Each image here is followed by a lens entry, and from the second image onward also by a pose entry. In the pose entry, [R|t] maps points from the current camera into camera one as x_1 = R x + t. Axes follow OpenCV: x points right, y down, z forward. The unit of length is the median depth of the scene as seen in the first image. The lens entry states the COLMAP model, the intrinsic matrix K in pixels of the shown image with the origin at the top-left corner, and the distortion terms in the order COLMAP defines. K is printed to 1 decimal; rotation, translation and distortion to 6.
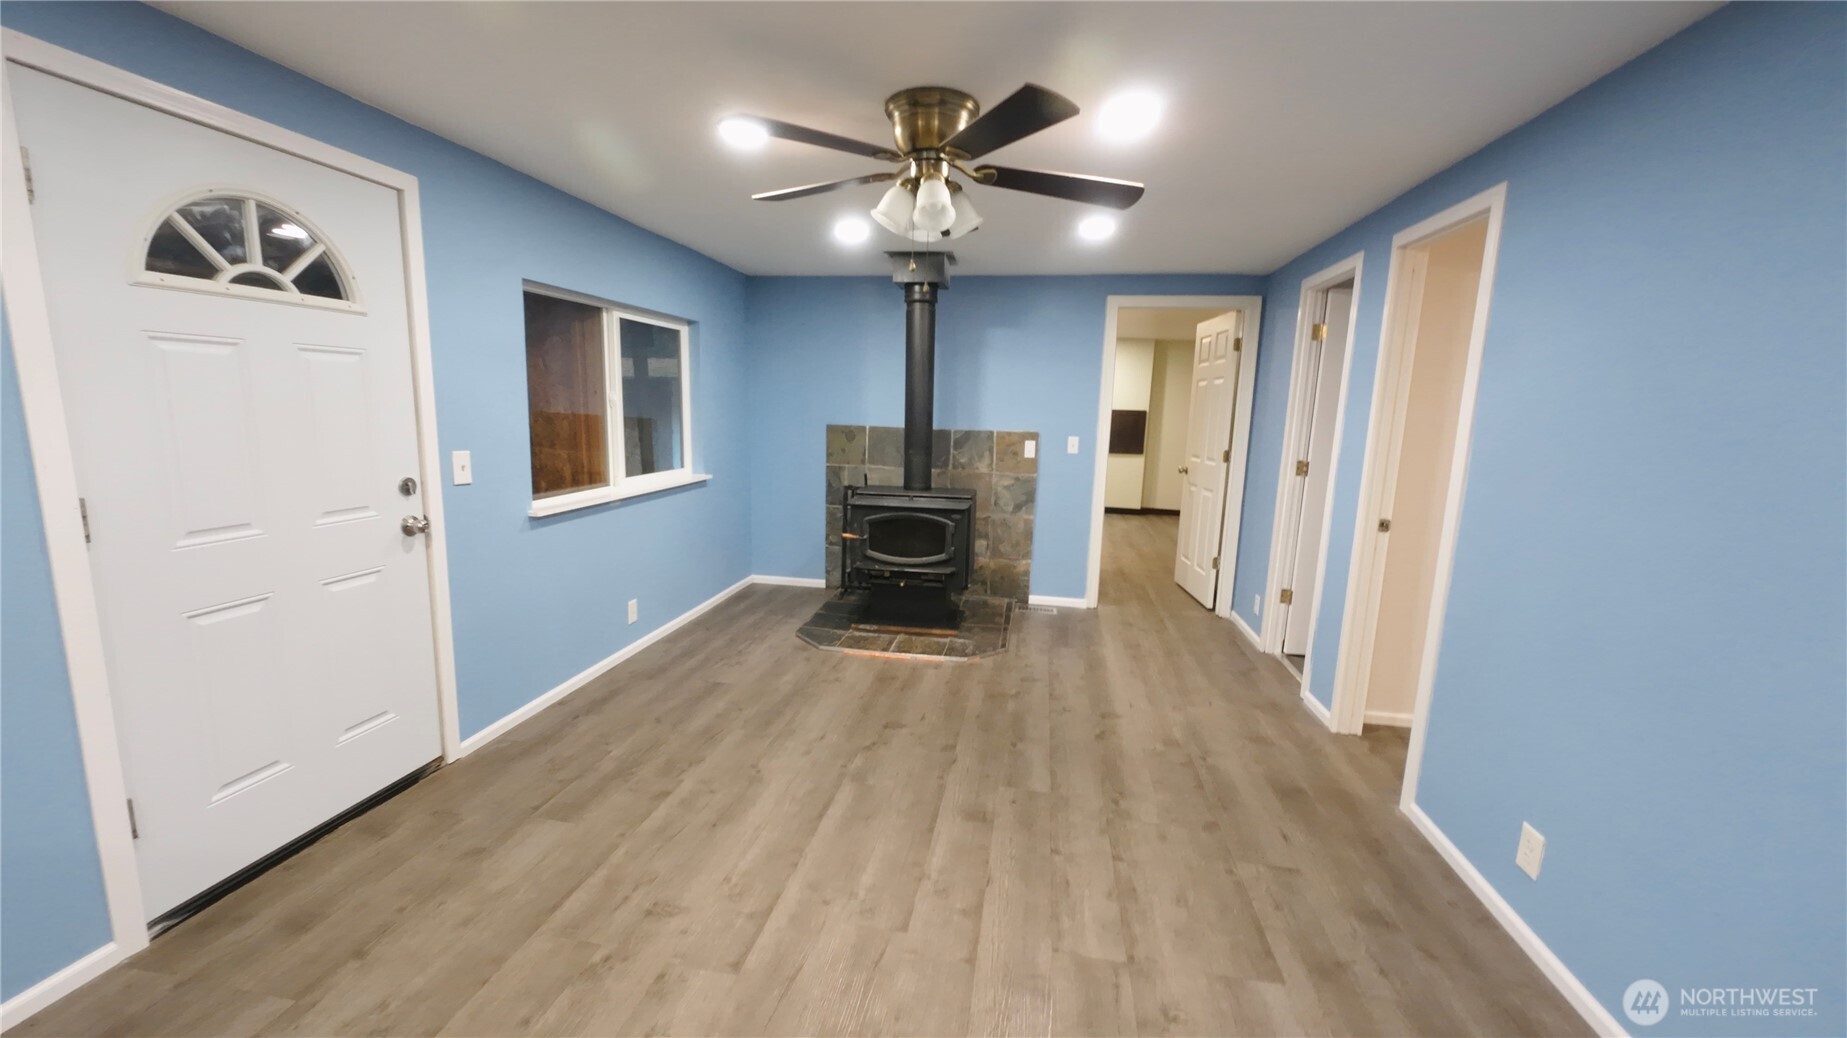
lens RADIAL K [[702.8, 0, 920.3], [0, 702.8, 522.9], [0, 0, 1]] dist [-0.002354, -0.000213]
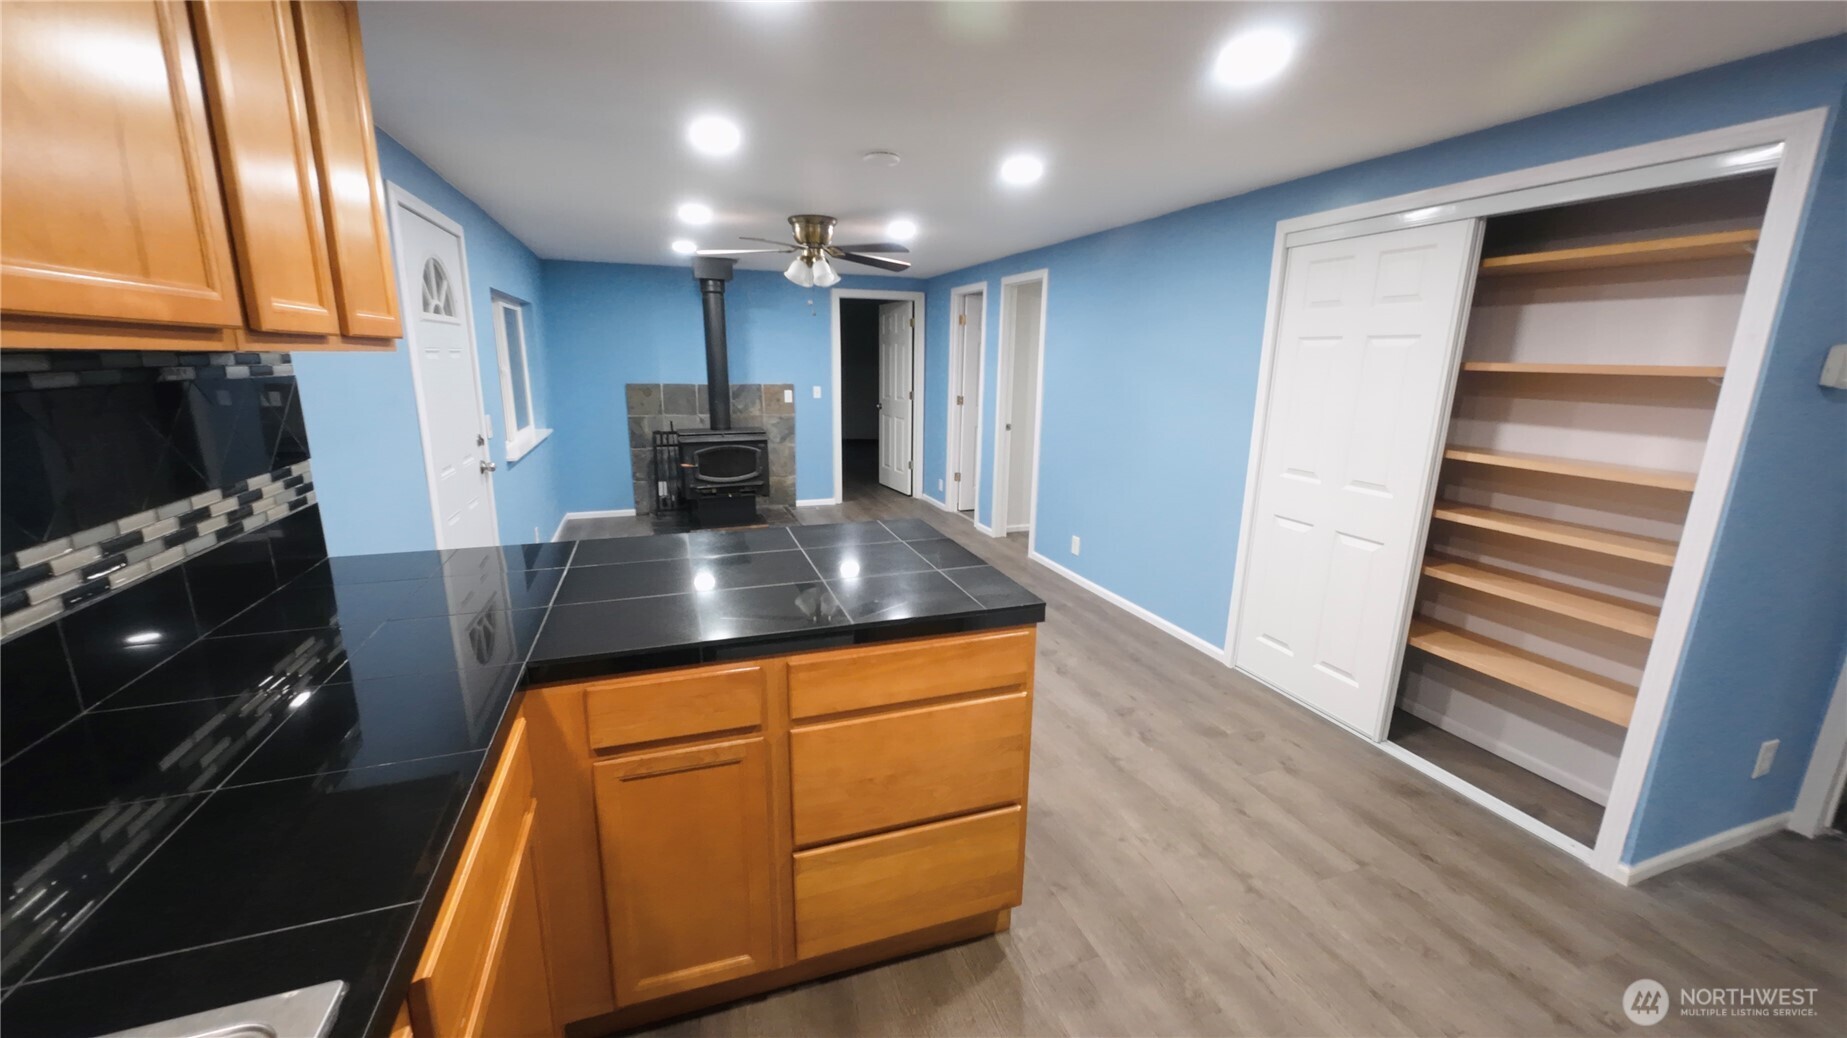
lens RADIAL K [[703.6, 0, 918.2], [0, 703.6, 519.1], [0, 0, 1]] dist [0.001958, 0.000158]
pose [[0.867469, -0.128734, 0.480547, -0.355576], [0.094088, 0.990961, 0.095625, 0.030998], [-0.488513, -0.037738, 0.871740, -0.399082]]
